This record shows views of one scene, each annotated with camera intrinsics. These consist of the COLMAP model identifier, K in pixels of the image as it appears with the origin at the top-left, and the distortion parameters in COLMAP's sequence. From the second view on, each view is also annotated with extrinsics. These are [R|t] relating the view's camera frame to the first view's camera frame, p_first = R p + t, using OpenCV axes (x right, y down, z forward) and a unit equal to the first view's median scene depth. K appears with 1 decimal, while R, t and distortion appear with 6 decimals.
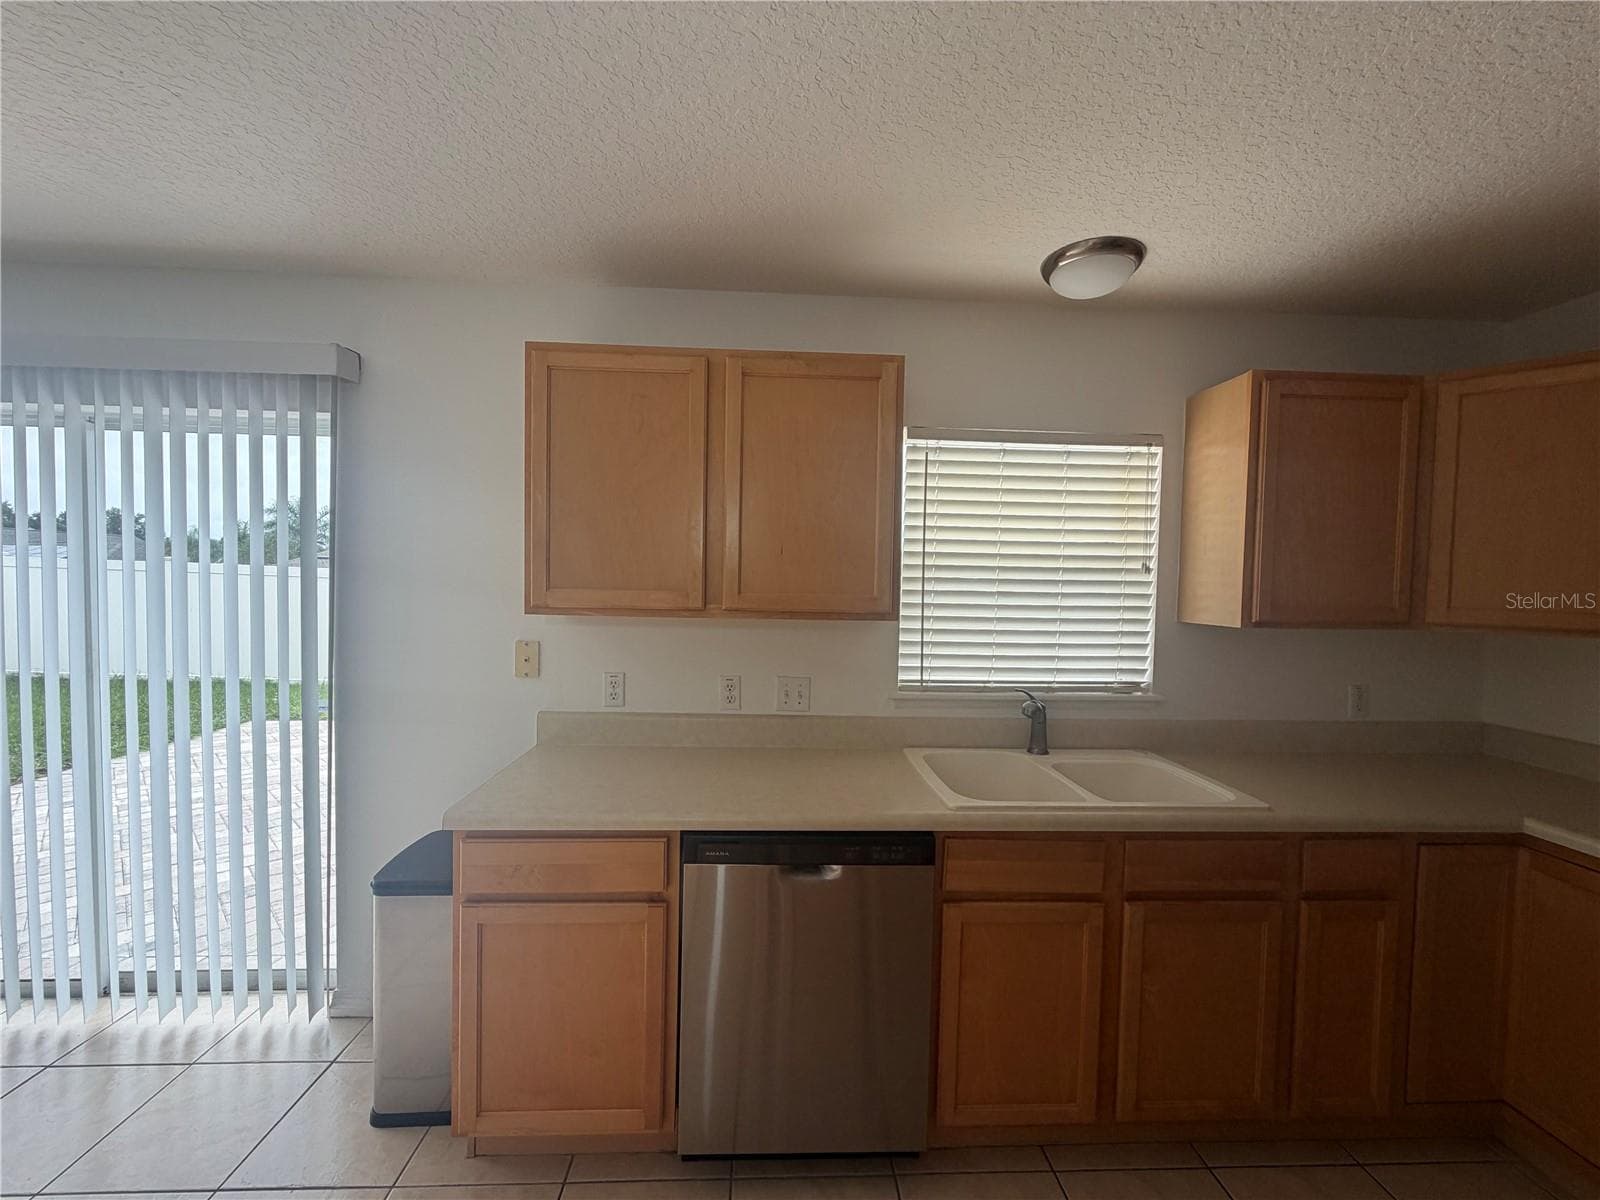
lens RADIAL K [[636.8, 0, 799.4], [0, 636.8, 598.0], [0, 0, 1]] dist [-0.002571, 0.000231]
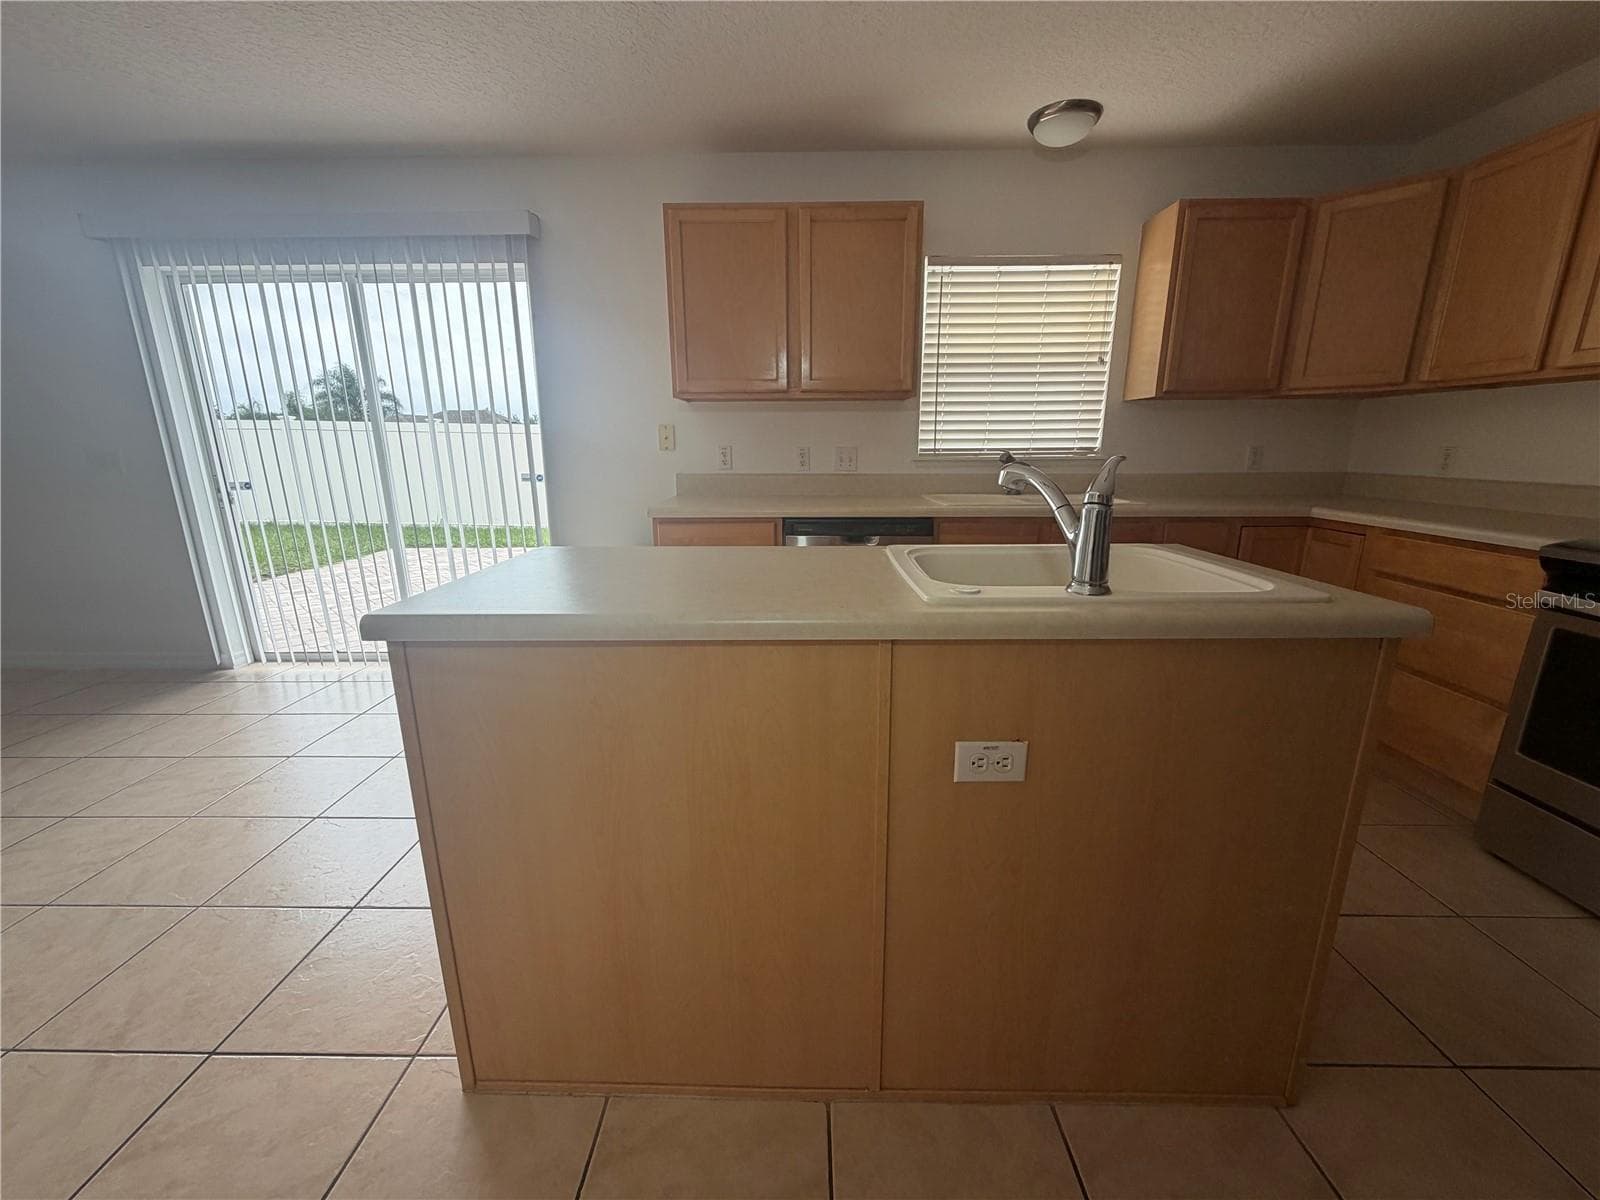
lens RADIAL K [[636.8, 0, 798.7], [0, 636.8, 601.7], [0, 0, 1]] dist [-0.002571, 0.000231]
pose [[0.997819, -0.008397, -0.065469, -0.025364], [0.022230, 0.976681, 0.213540, 0.166230], [0.062149, -0.214530, 0.974738, -0.535768]]
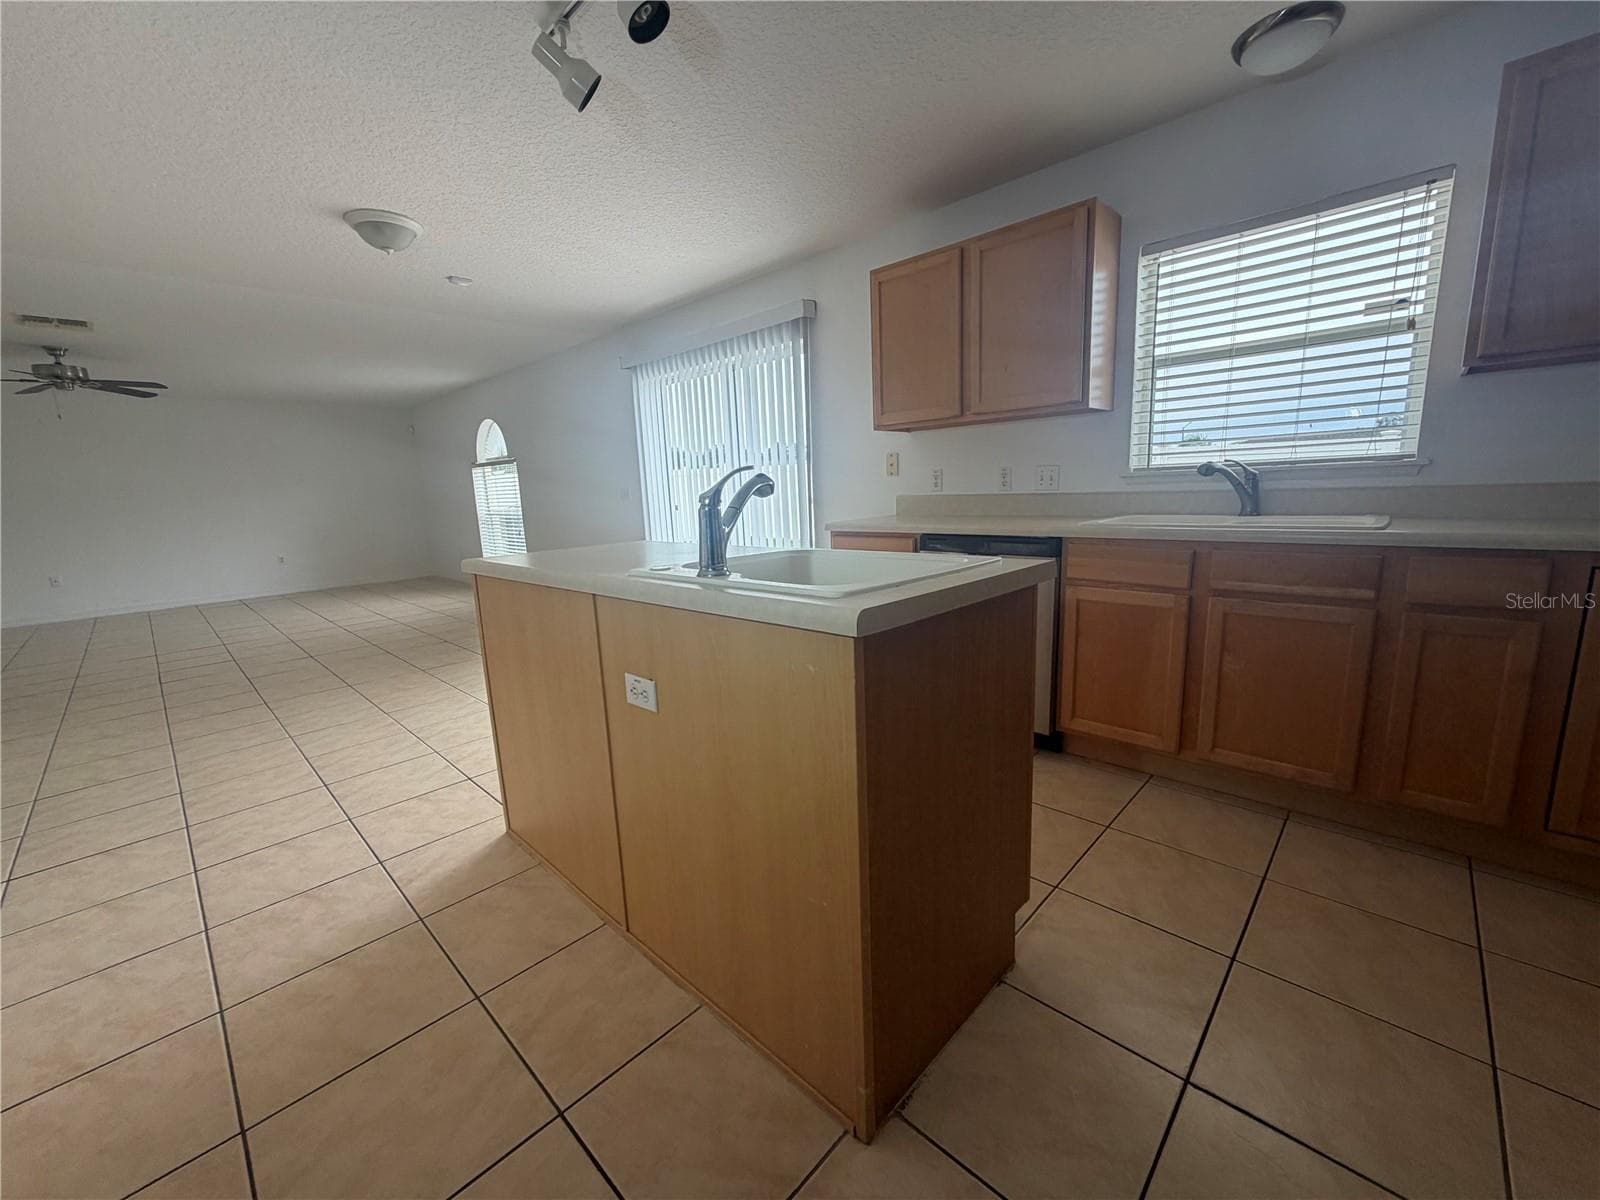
lens RADIAL K [[636.8, 0, 798.9], [0, 636.8, 602.5], [0, 0, 1]] dist [-0.002571, 0.000231]
pose [[0.684555, 0.083716, -0.724139, 0.693173], [0.035433, 0.988388, 0.147762, 0.208419], [0.728100, -0.126809, 0.673639, -0.391359]]
